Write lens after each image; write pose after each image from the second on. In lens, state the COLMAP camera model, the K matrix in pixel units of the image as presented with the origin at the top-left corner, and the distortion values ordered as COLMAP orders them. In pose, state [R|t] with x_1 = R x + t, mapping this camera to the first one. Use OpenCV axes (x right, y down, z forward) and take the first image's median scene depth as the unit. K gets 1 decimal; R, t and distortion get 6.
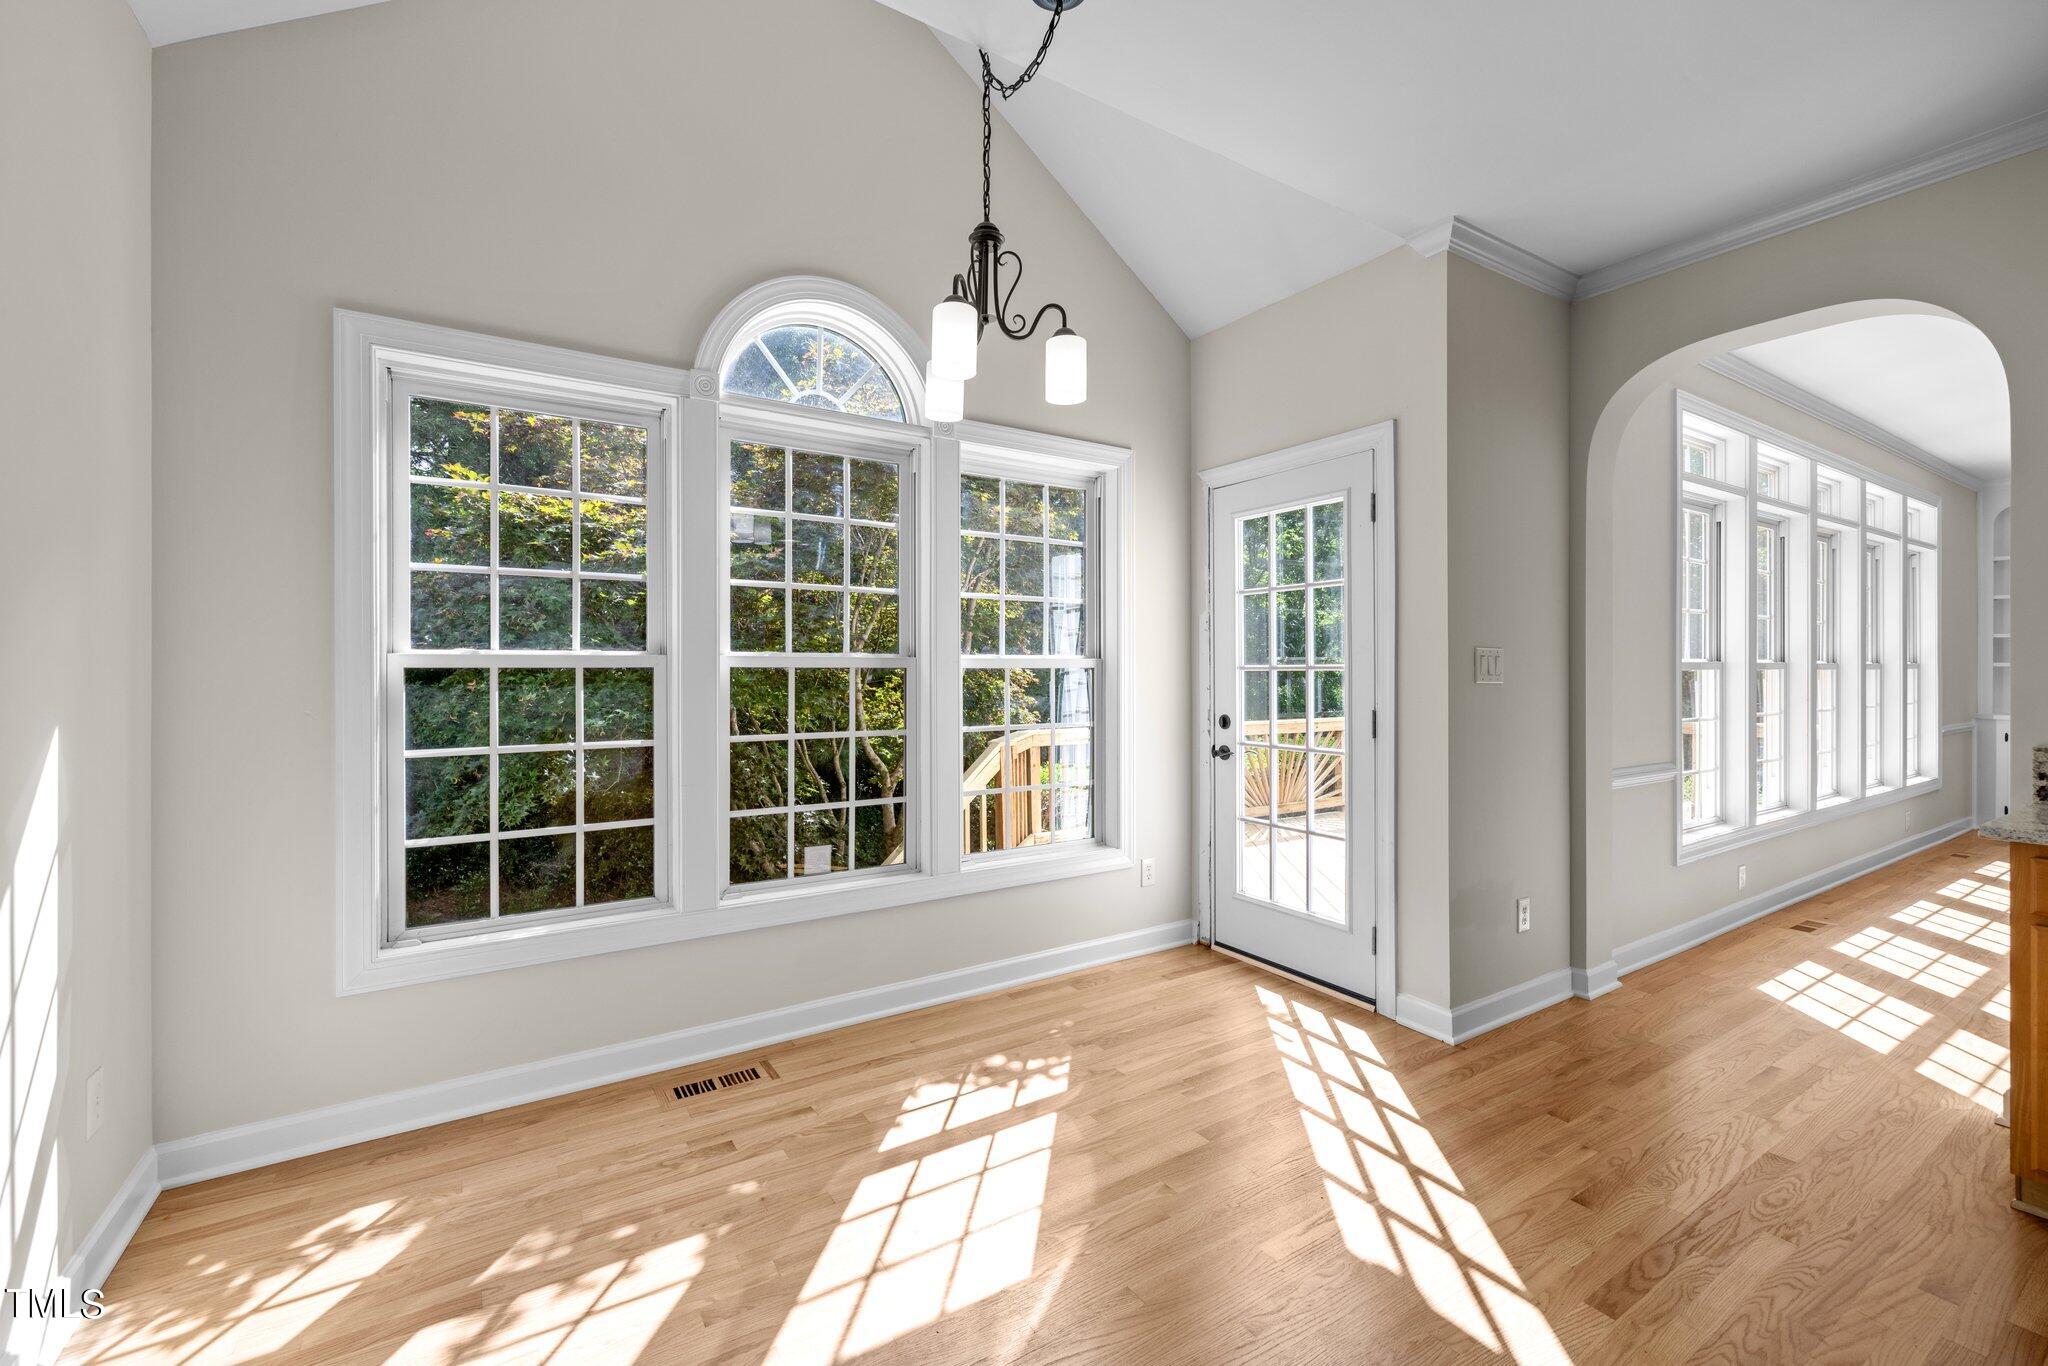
lens RADIAL K [[856.9, 0, 1018.2], [0, 856.9, 672.4], [0, 0, 1]] dist [0.008930, 0.000231]
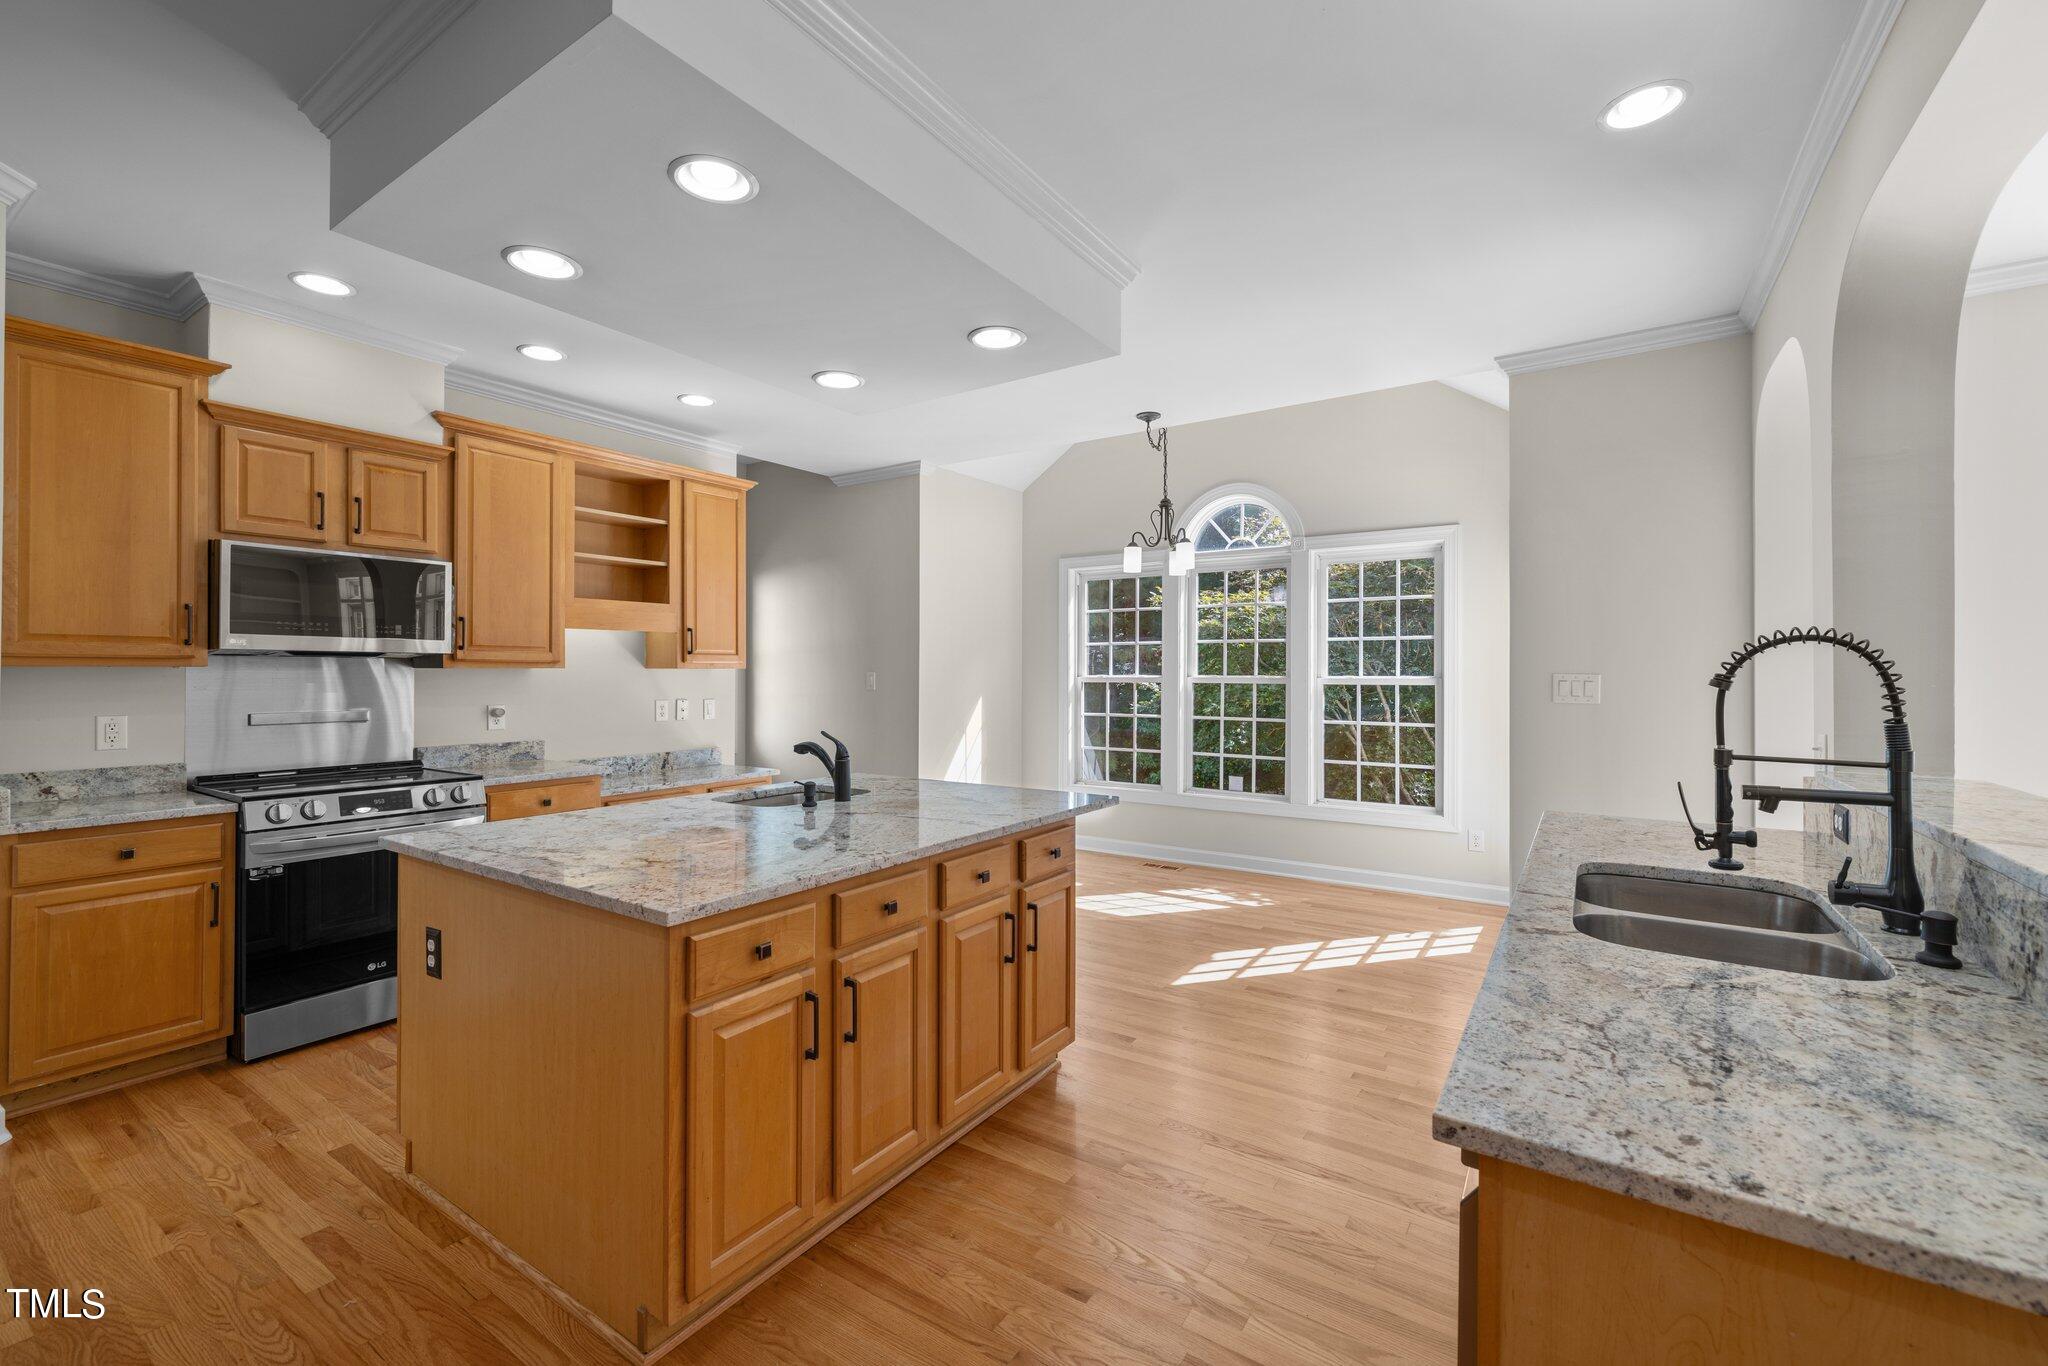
lens RADIAL K [[863.1, 0, 1014.1], [0, 863.1, 671.2], [0, 0, 1]] dist [-0.000309, 0.000336]
pose [[0.391294, 0.000293, -0.920266, 1.530526], [-0.004684, 0.999988, -0.001674, -0.031543], [0.920254, 0.004966, 0.391291, -0.241093]]
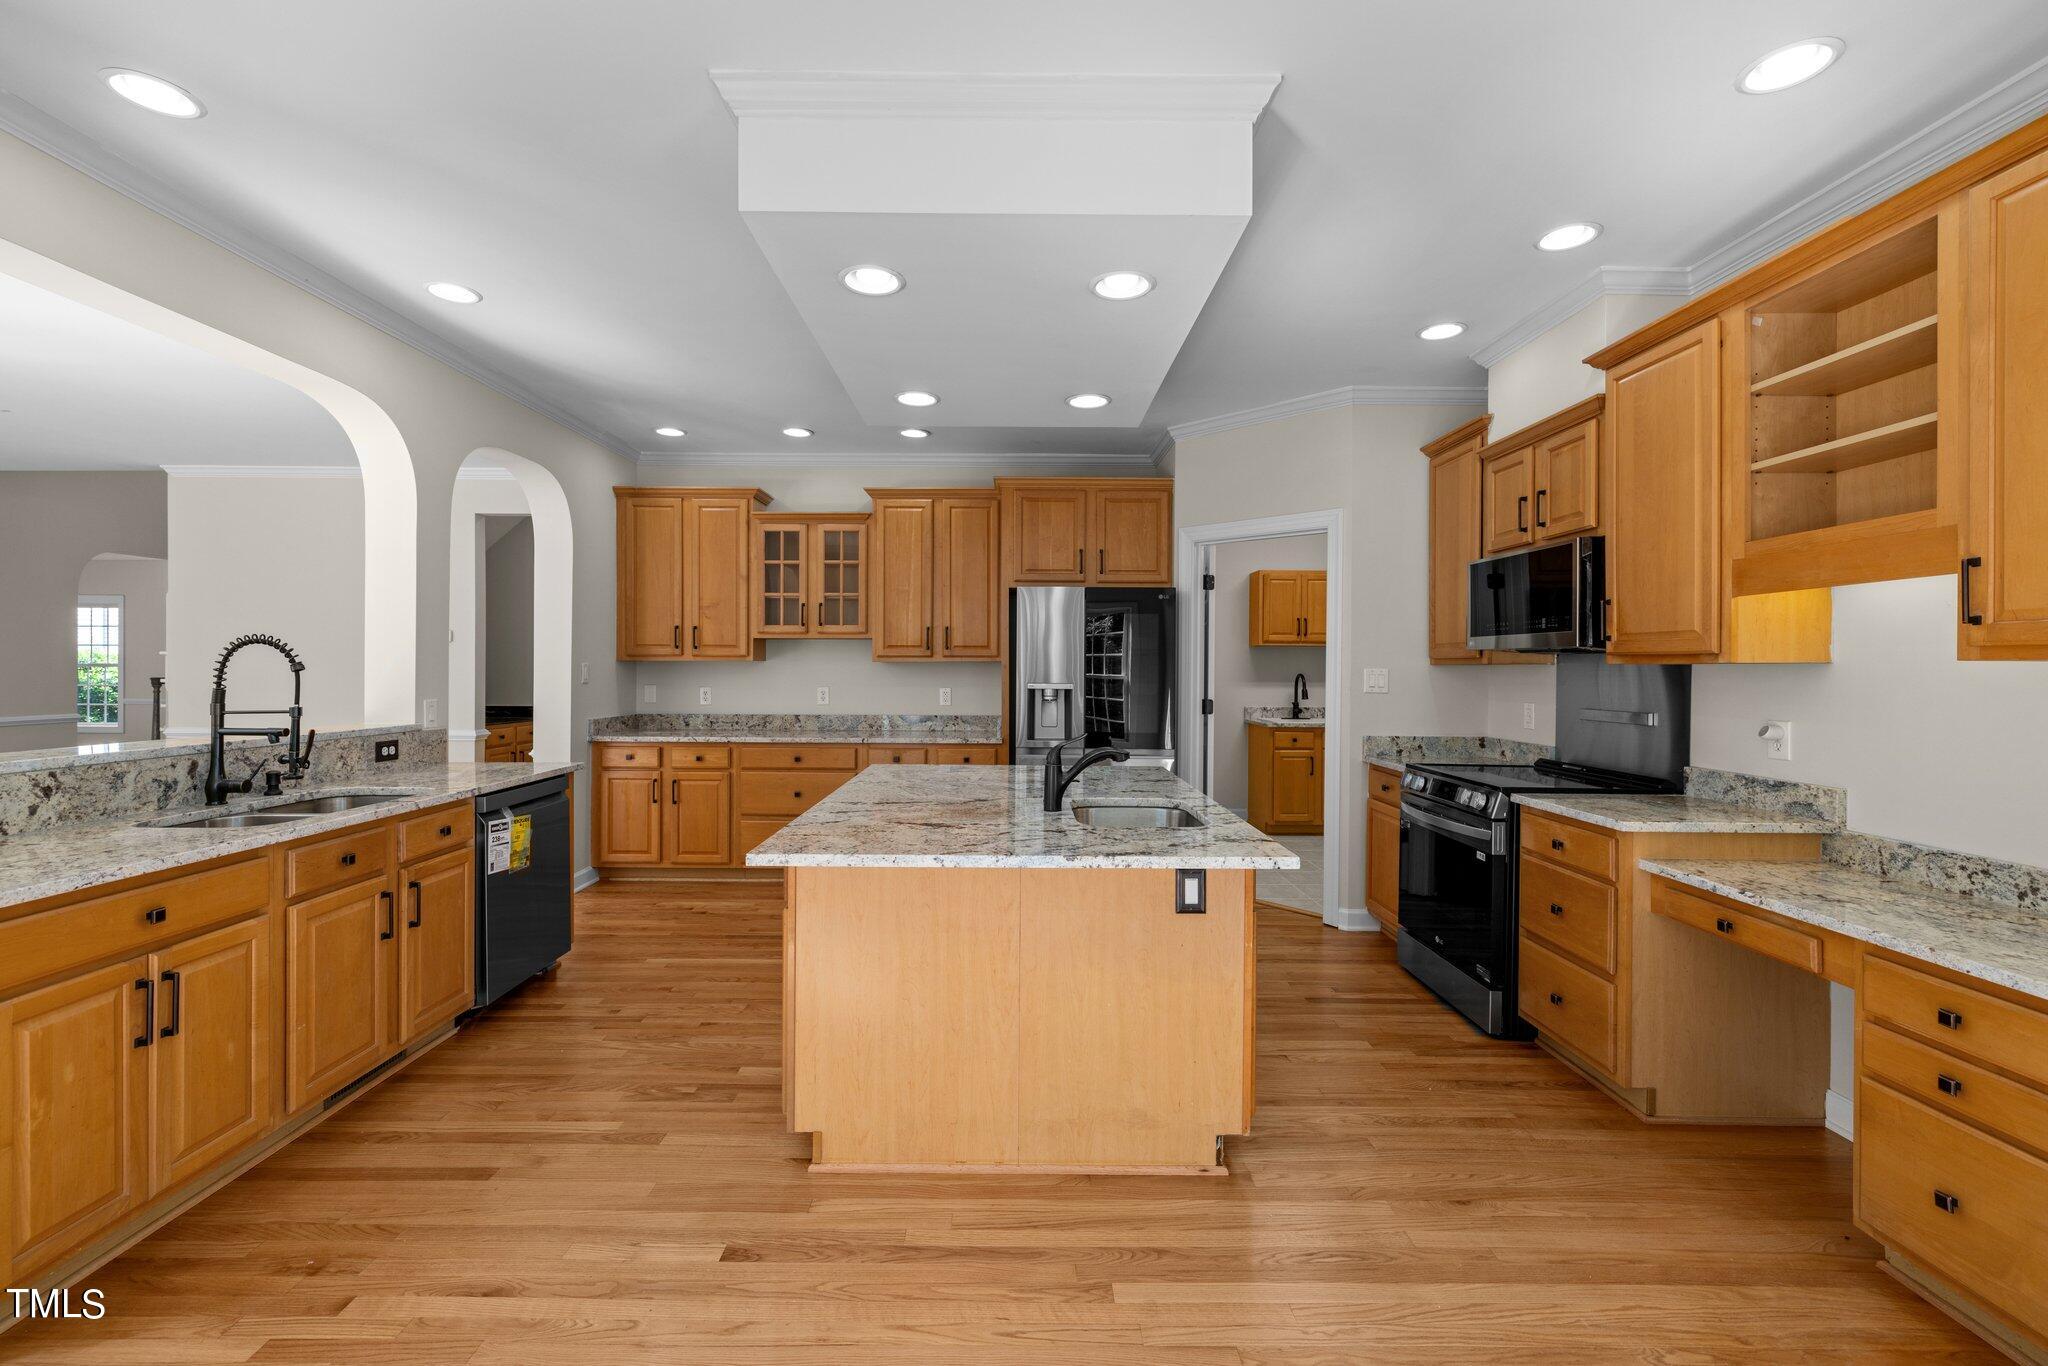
lens RADIAL K [[853.7, 0, 1013.0], [0, 853.7, 675.3], [0, 0, 1]] dist [0.000404, 0.000260]
pose [[-0.844728, -0.008417, 0.535130, -0.068184], [-0.002740, 0.999931, 0.011402, -0.030698], [-0.535189, 0.008165, -0.844693, 0.837836]]
